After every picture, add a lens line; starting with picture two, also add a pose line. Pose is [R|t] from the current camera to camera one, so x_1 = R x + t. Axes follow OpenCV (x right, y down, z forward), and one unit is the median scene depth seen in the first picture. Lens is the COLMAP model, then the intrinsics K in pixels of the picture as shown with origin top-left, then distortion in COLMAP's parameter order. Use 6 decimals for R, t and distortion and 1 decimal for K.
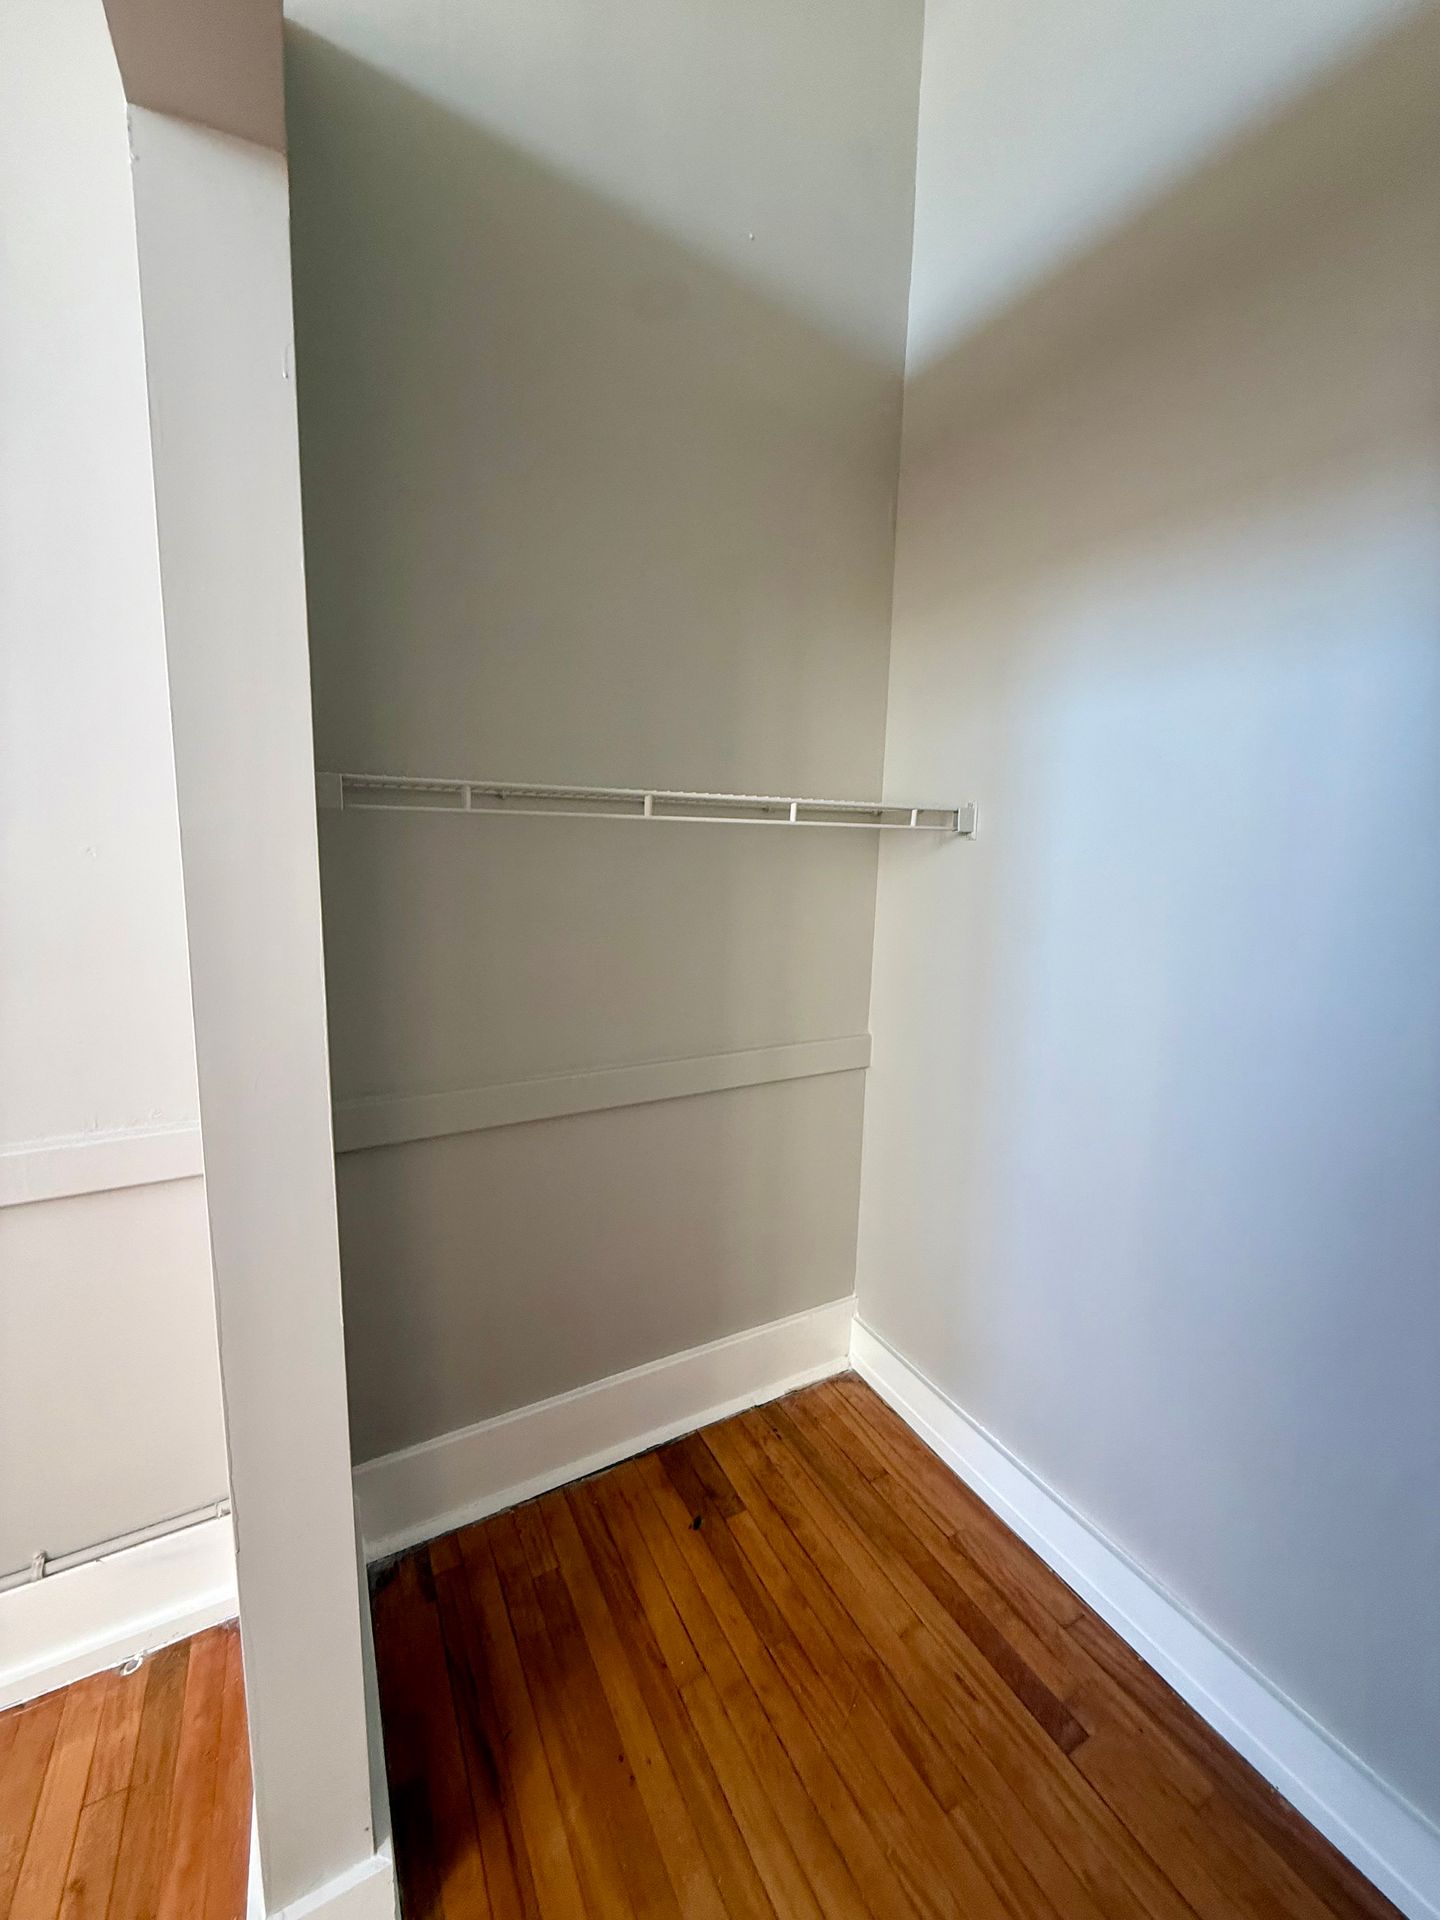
lens RADIAL K [[762.1, 0, 726.7], [0, 762.1, 950.1], [0, 0, 1]] dist [-0.001435, 0.000494]
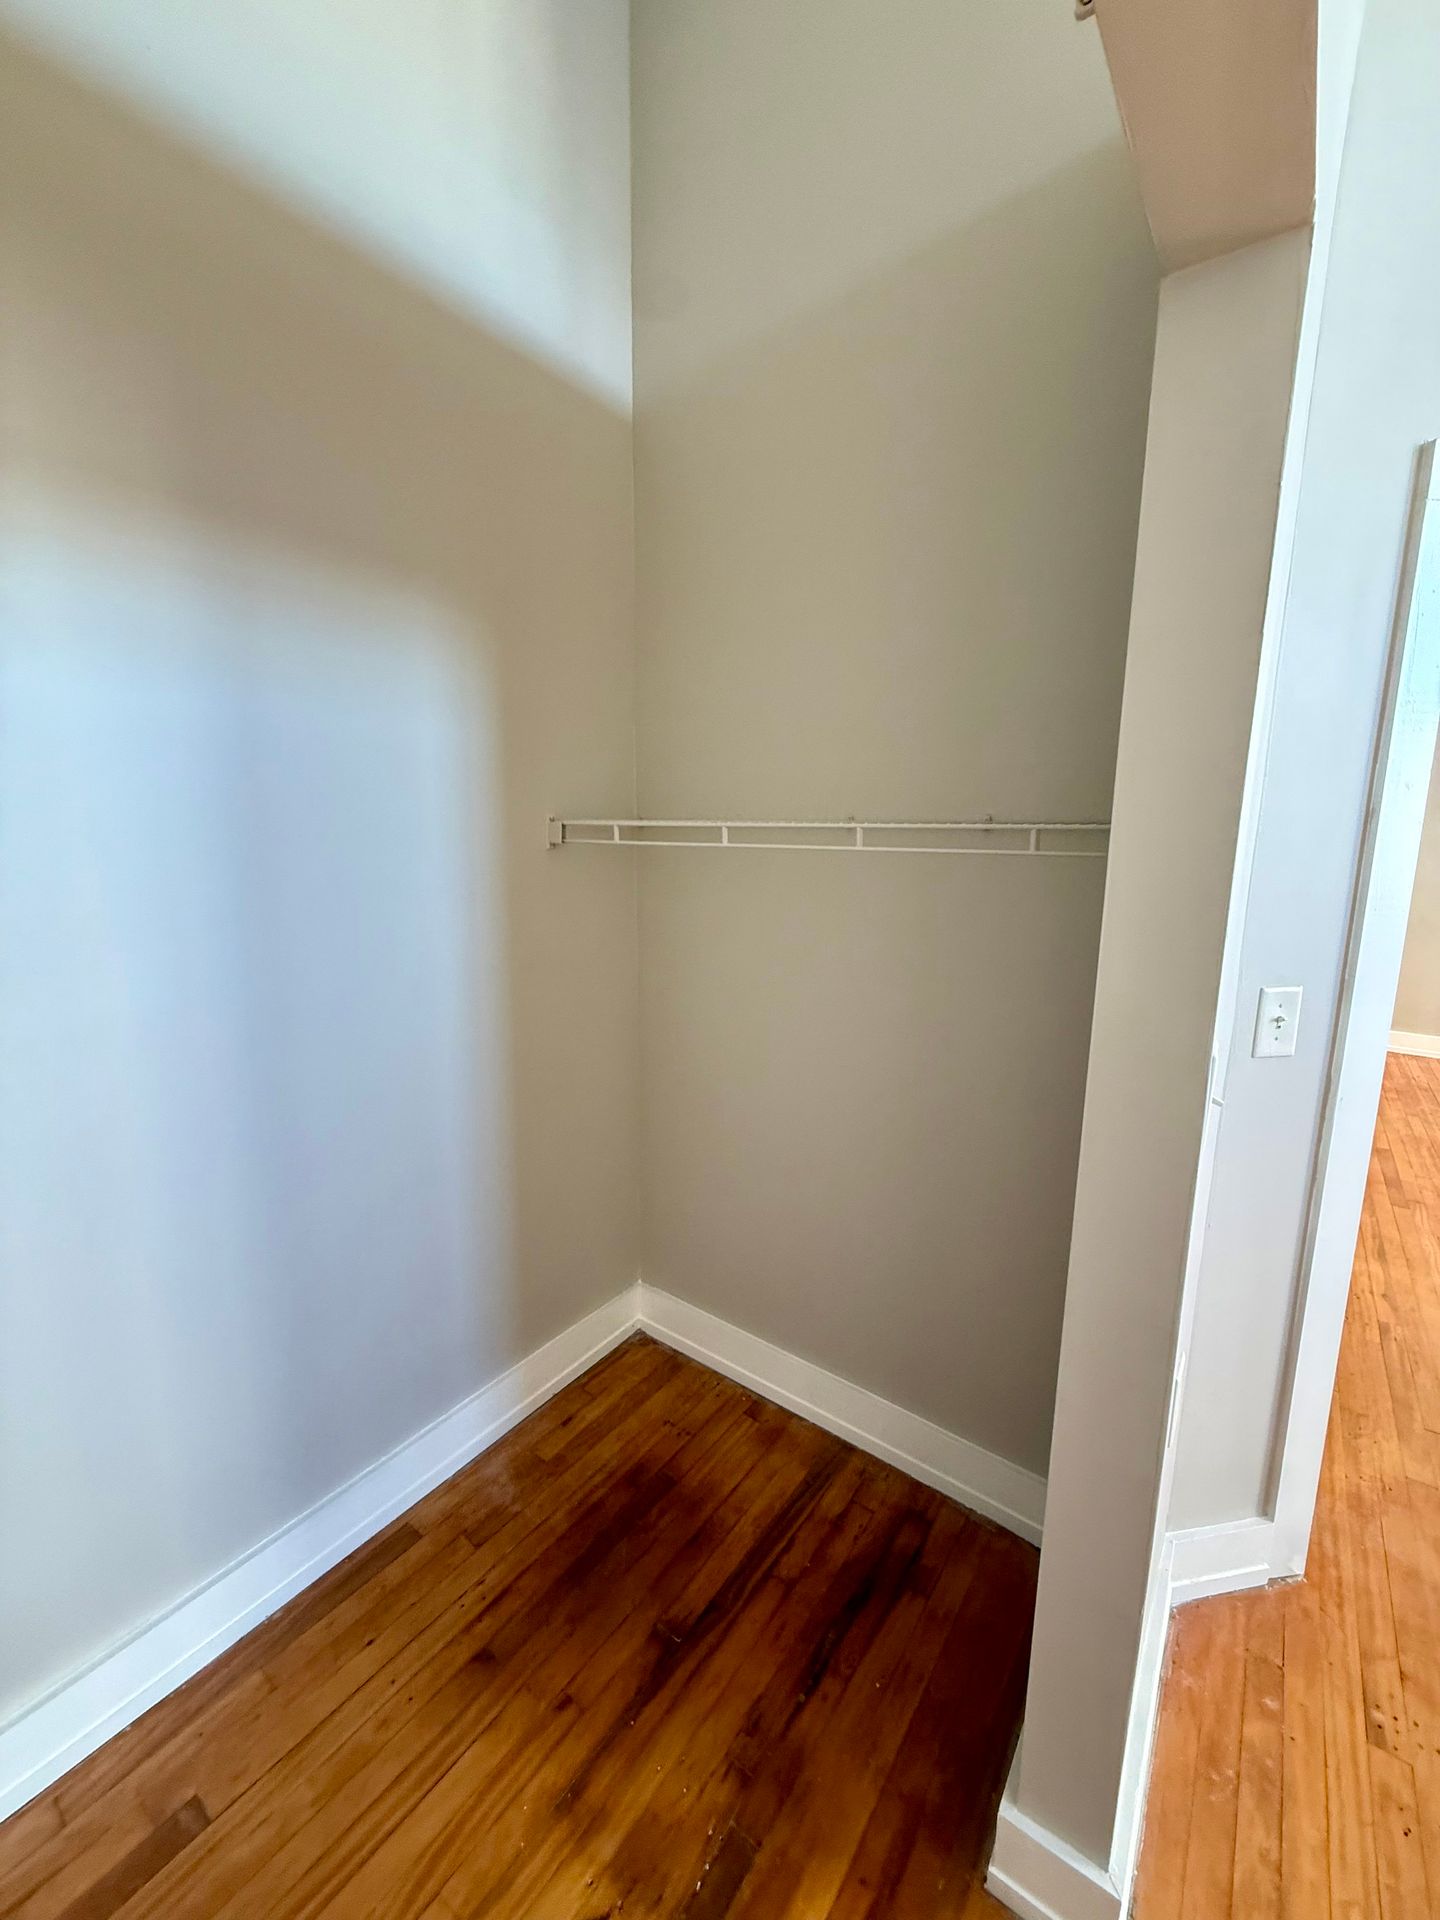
lens RADIAL K [[762.1, 0, 724.4], [0, 762.1, 965.9], [0, 0, 1]] dist [-0.001435, 0.000494]
pose [[-0.417915, -0.187684, 0.888888, -0.439121], [0.118794, 0.958737, 0.258284, -0.111285], [-0.900686, 0.213535, -0.378375, 0.552190]]
